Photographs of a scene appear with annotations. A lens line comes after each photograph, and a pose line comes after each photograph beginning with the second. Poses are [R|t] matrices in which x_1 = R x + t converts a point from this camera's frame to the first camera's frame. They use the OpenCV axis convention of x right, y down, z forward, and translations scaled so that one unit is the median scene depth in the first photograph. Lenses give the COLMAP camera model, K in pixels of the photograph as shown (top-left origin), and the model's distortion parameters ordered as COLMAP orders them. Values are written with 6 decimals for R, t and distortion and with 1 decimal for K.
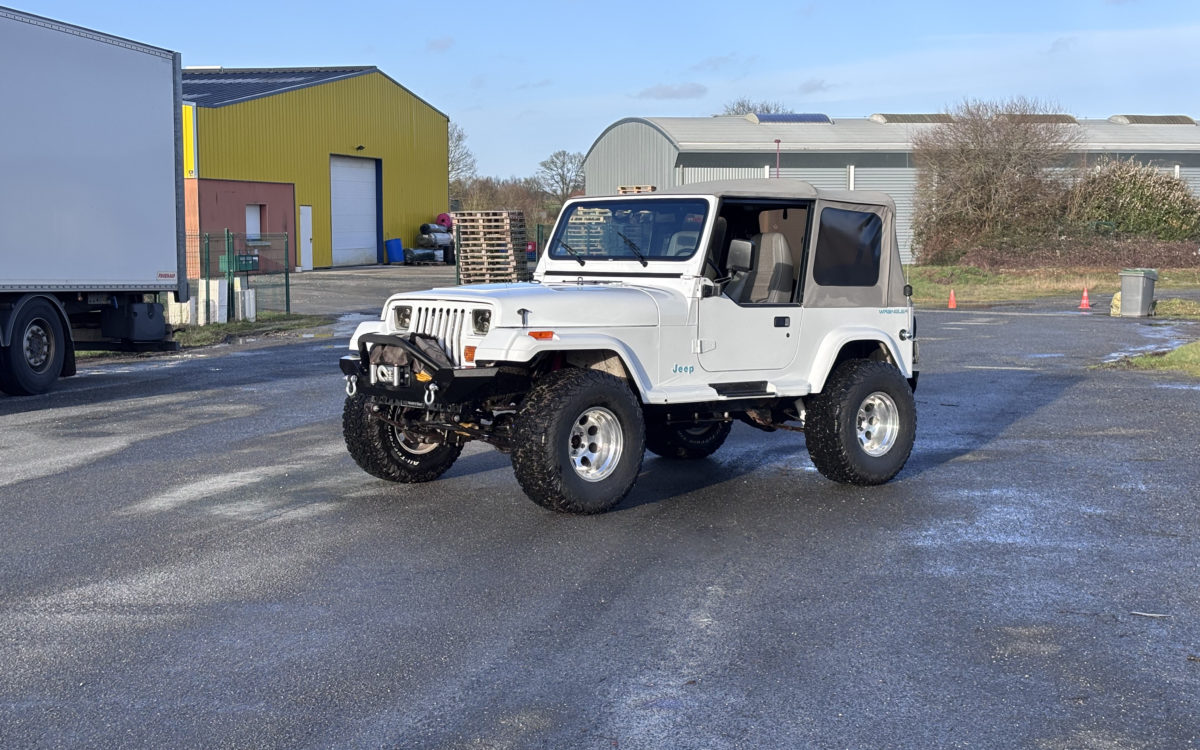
lens RADIAL K [[1794.4, 0, 581.9], [0, 1794.4, 373.0], [0, 0, 1]] dist [0.207882, 0.019282]
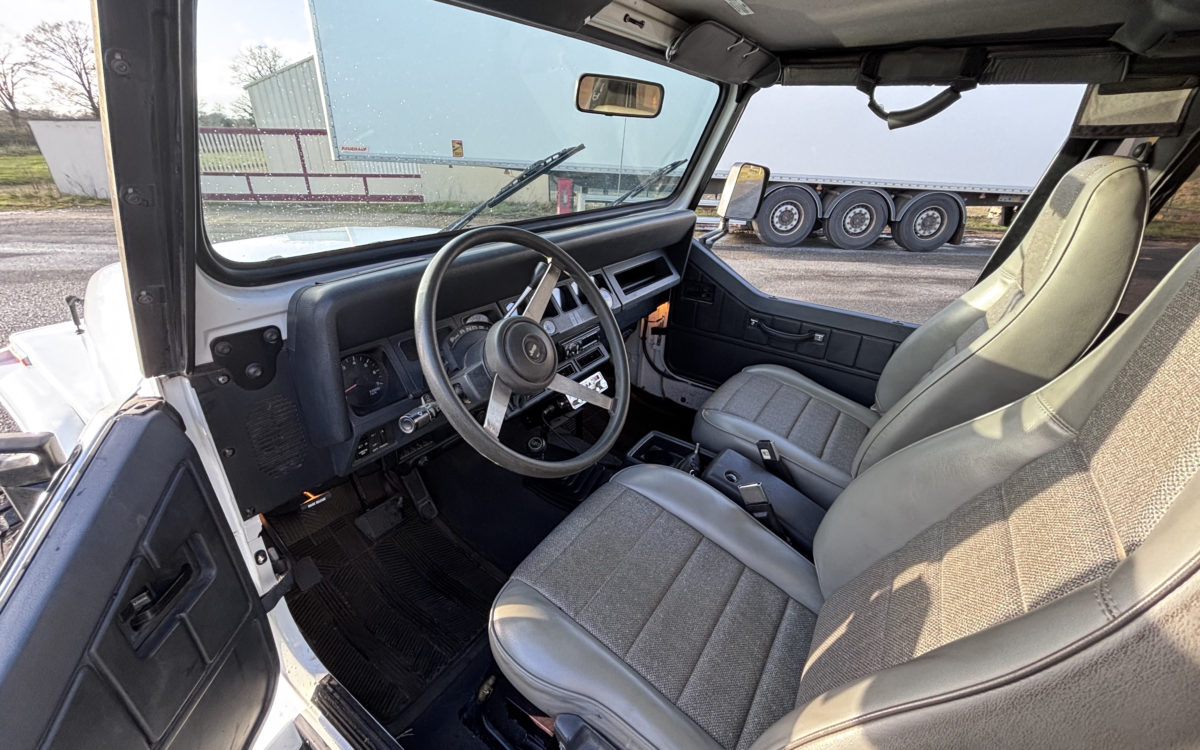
lens RADIAL K [[487.3, 0, 600.5], [0, 487.3, 368.7], [0, 0, 1]] dist [-0.000939, -0.000540]
pose [[0.265962, 0.415993, -0.869606, 0.042827], [-0.097114, 0.909069, 0.405169, -0.027348], [0.959079, -0.023308, 0.282177, 0.342601]]
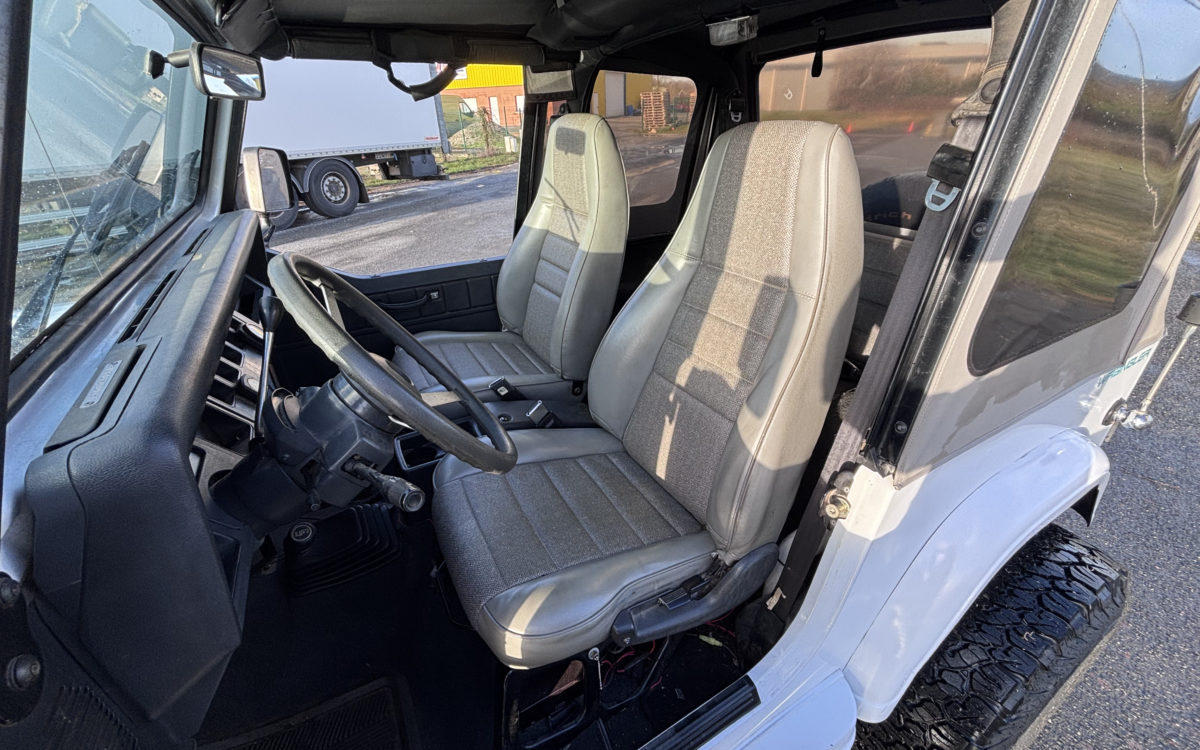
lens RADIAL K [[487.3, 0, 600.5], [0, 487.3, 368.7], [0, 0, 1]] dist [-0.000939, -0.000540]
pose [[0.980383, 0.065900, -0.185757, 0.033837], [0.016284, 0.912148, 0.409538, -0.026915], [0.196427, -0.404529, 0.893181, 0.330212]]
